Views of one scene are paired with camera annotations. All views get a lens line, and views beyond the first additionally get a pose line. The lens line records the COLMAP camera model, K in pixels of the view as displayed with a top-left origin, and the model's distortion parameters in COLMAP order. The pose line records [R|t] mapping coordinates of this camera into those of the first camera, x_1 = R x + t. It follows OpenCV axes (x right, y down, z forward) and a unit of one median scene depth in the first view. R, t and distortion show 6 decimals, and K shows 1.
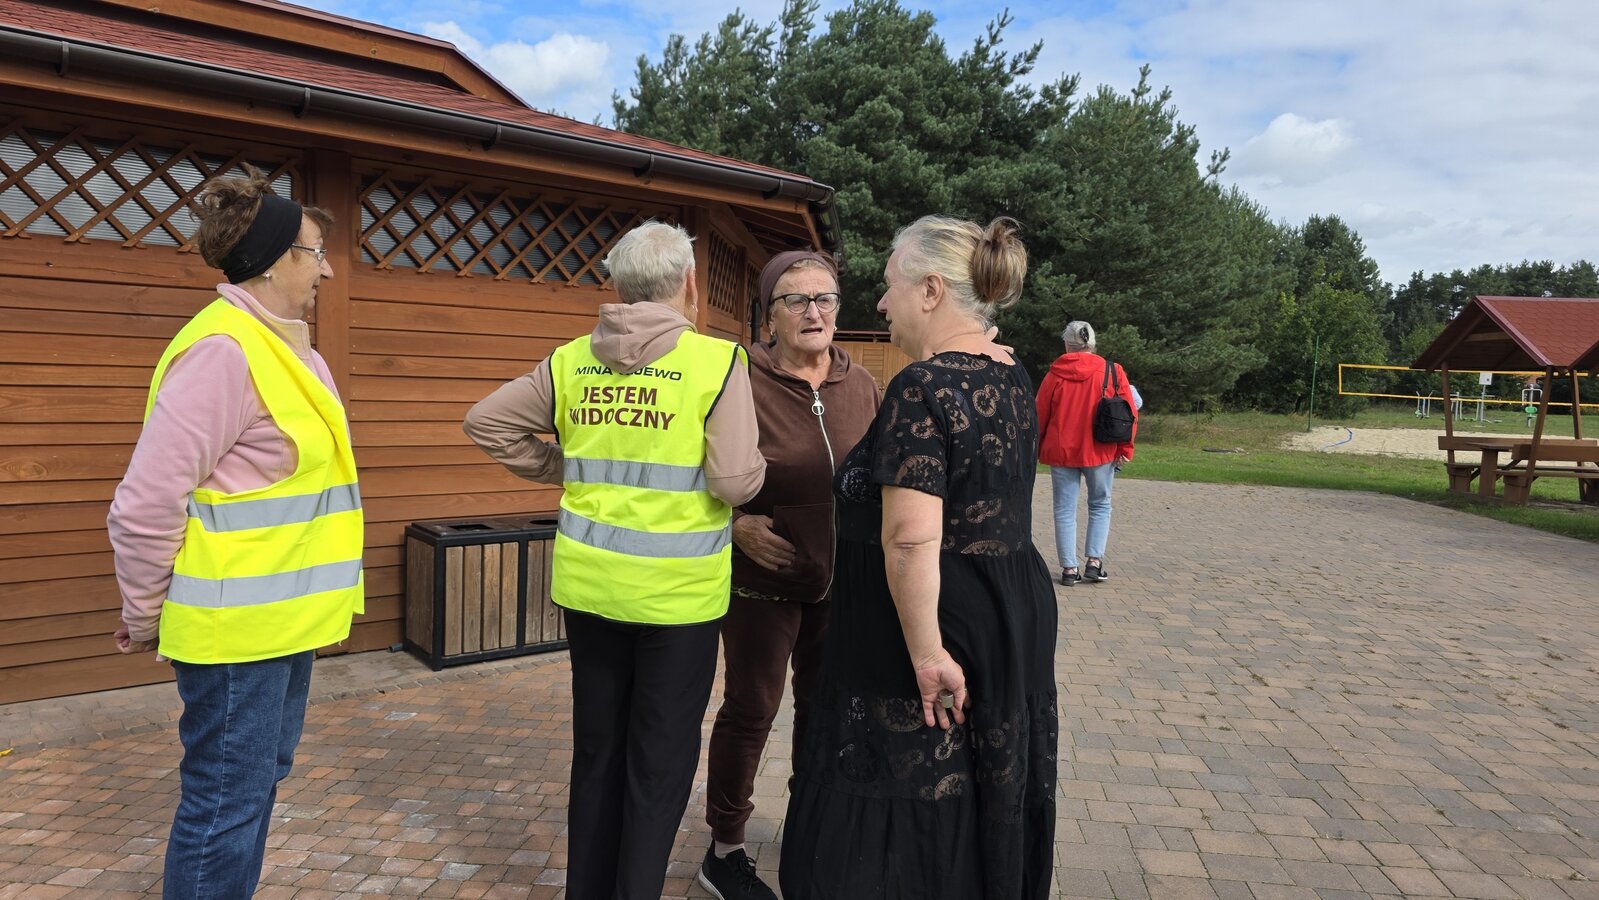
lens RADIAL K [[1069.9, 0, 797.0], [0, 1069.9, 446.6], [0, 0, 1]] dist [0.053578, -0.057199]
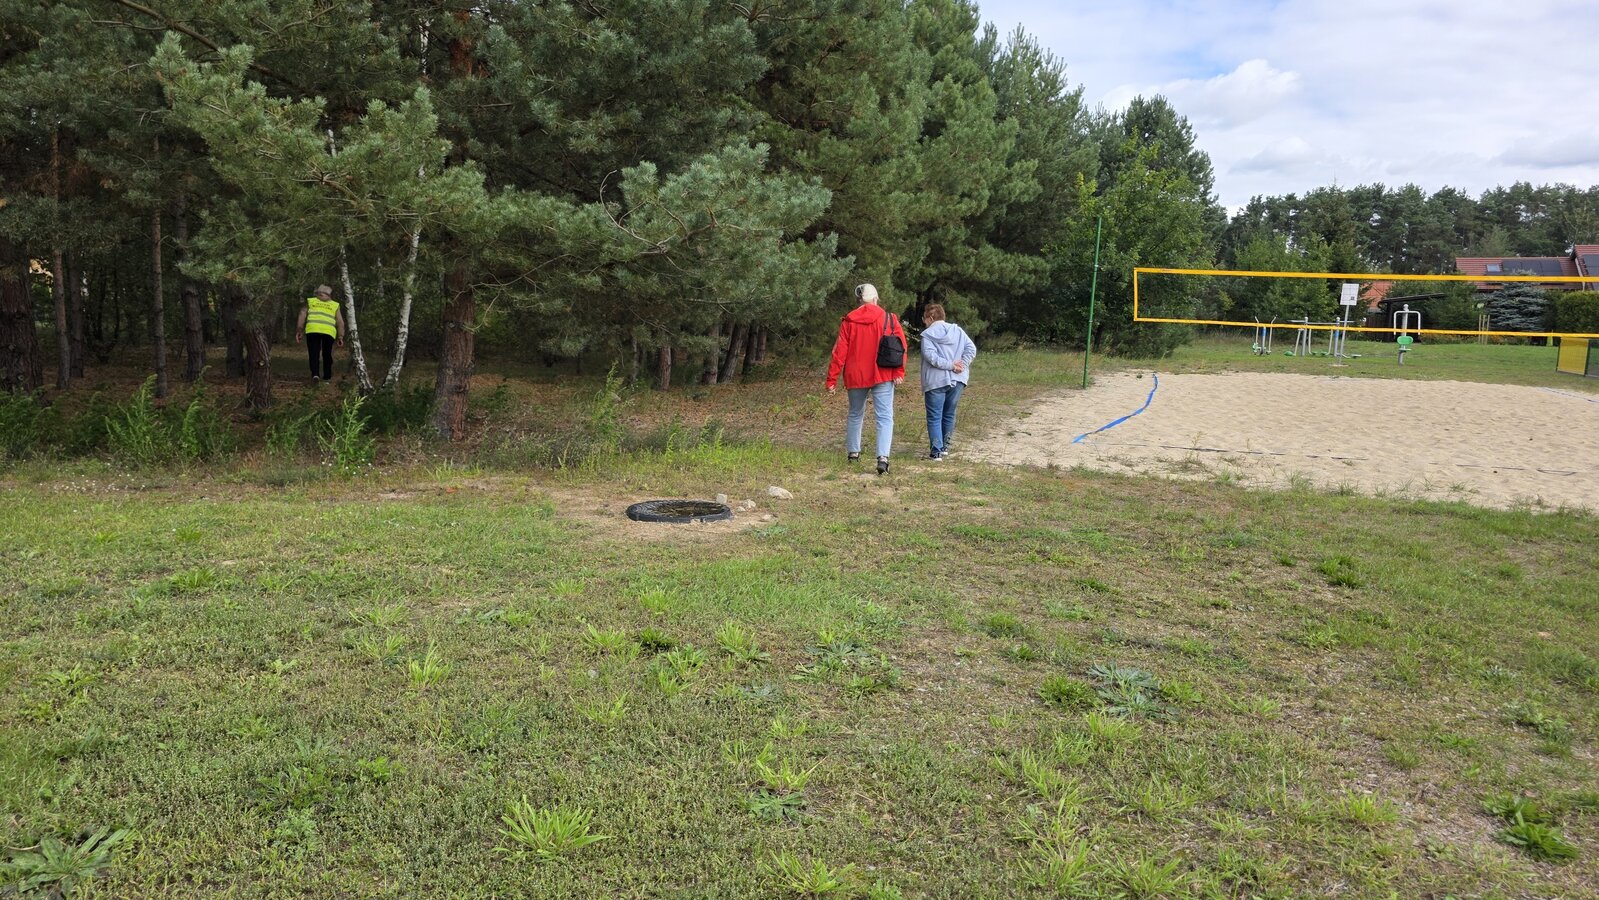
lens RADIAL K [[1069.9, 0, 802.5], [0, 1069.9, 465.0], [0, 0, 1]] dist [0.053578, -0.057199]
pose [[0.991516, -0.028806, 0.126750, 0.152035], [0.019005, 0.996783, 0.077868, -0.011895], [-0.128586, -0.074798, 0.988874, 0.271474]]
